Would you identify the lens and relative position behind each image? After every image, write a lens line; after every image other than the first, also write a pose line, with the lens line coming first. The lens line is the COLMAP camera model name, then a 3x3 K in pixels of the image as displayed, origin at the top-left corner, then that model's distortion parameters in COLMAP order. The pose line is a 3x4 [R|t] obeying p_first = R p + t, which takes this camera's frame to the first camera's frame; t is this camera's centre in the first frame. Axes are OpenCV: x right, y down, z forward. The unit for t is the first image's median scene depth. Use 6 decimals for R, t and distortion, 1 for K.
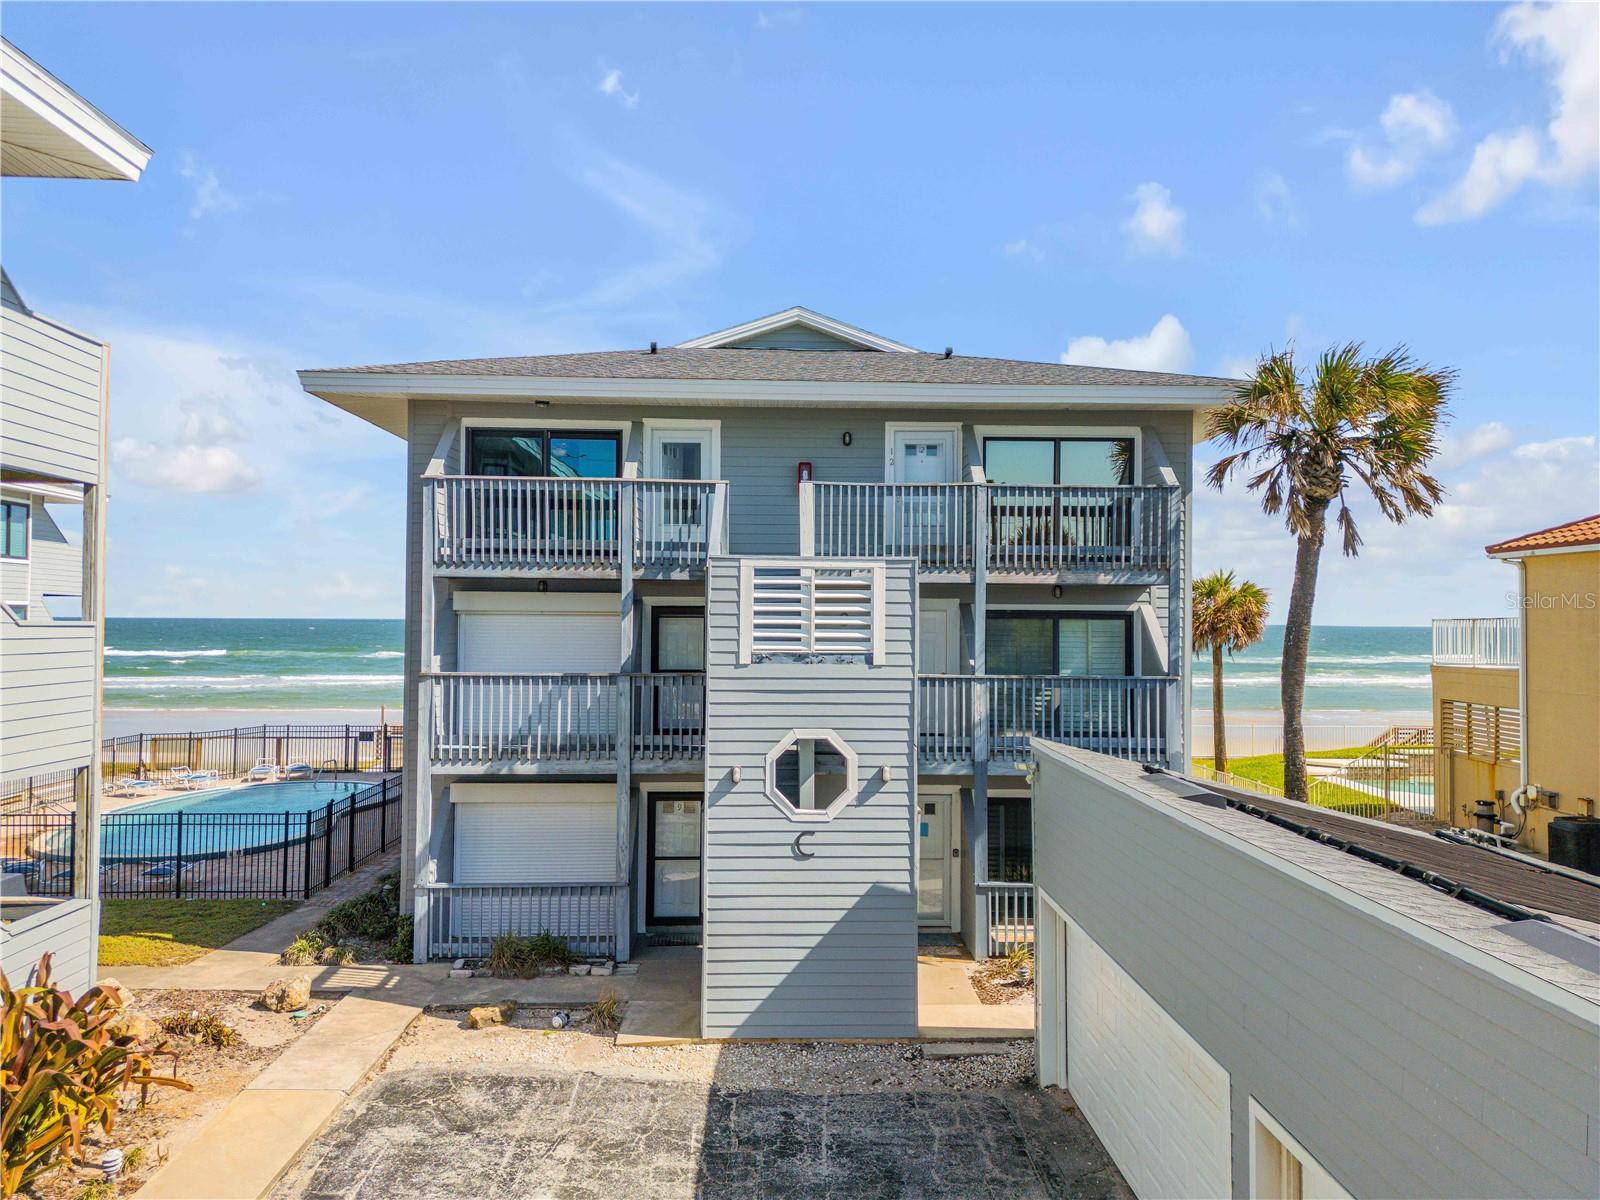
lens RADIAL K [[1116.5, 0, 800.0], [0, 1116.5, 600.0], [0, 0, 1]] dist [0.094037, -0.099242]
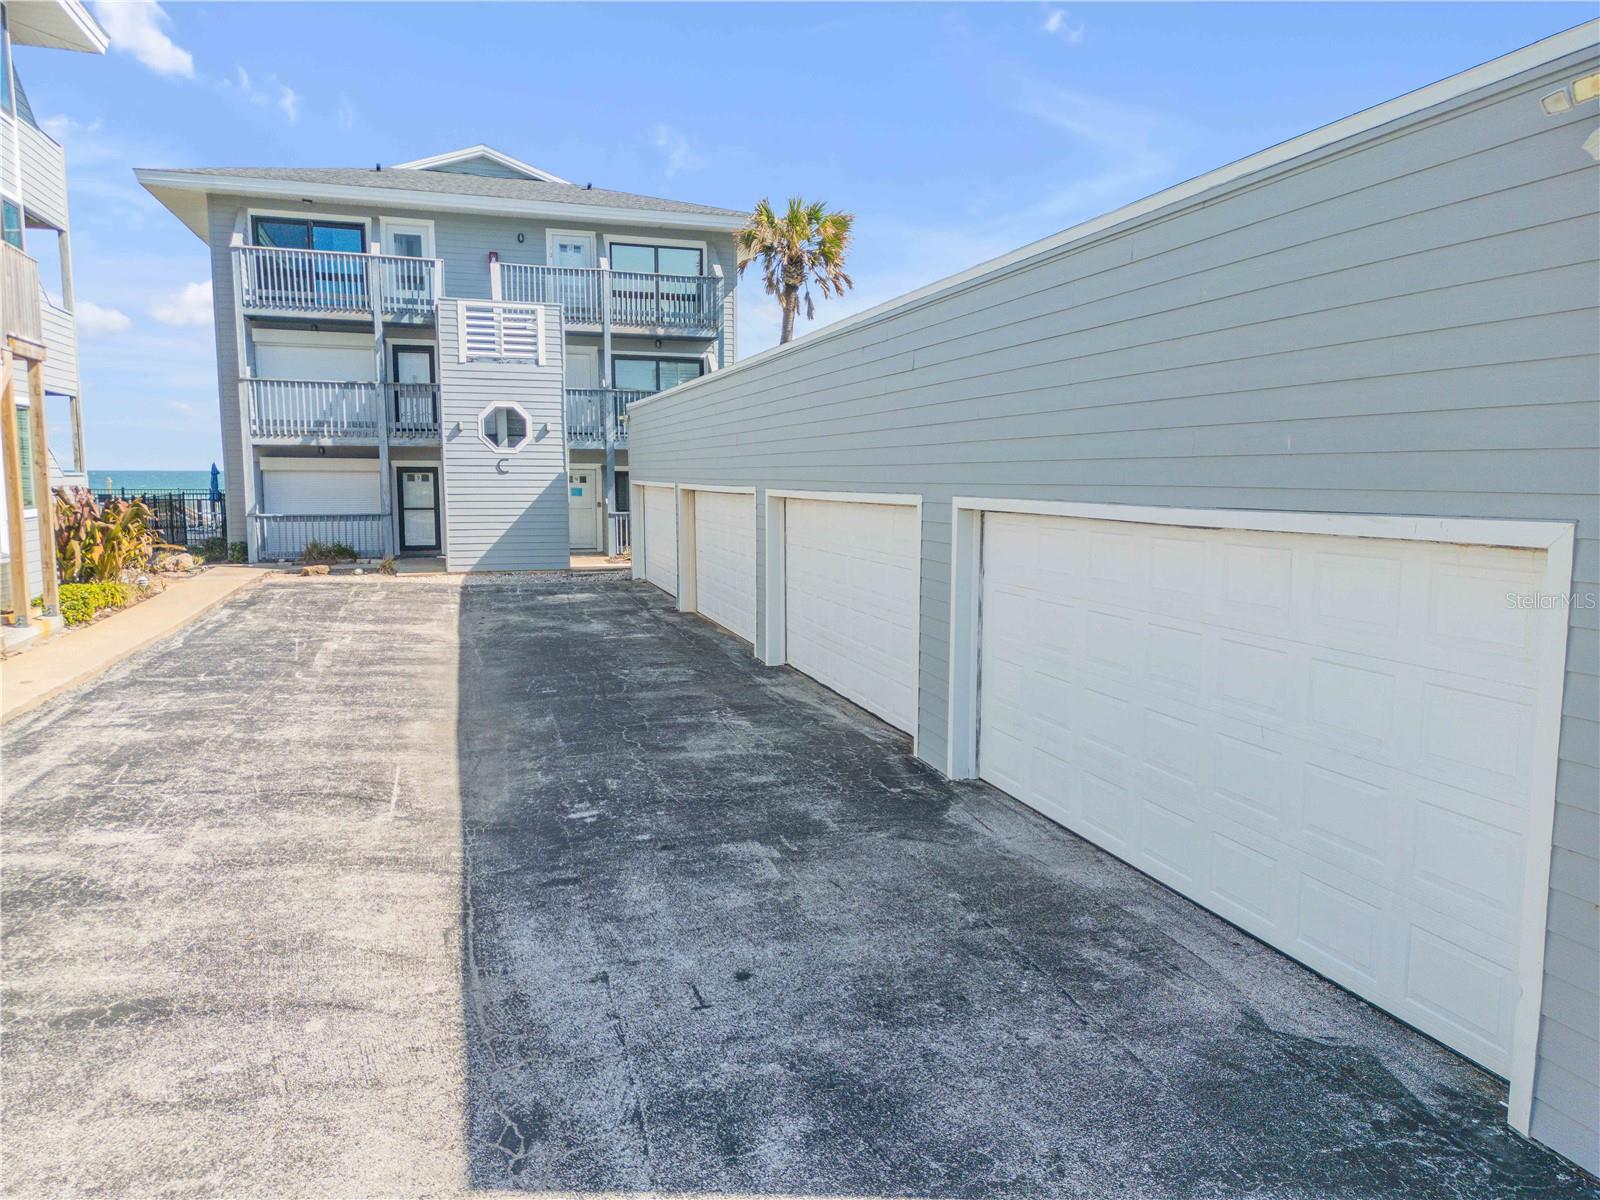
lens RADIAL K [[1116.5, 0, 800.0], [0, 1116.5, 600.0], [0, 0, 1]] dist [0.094037, -0.099242]
pose [[0.964939, -0.034805, 0.260157, -0.010781], [0.000571, 0.991445, 0.130525, 0.162197], [-0.262475, -0.125800, 0.956703, -0.724200]]
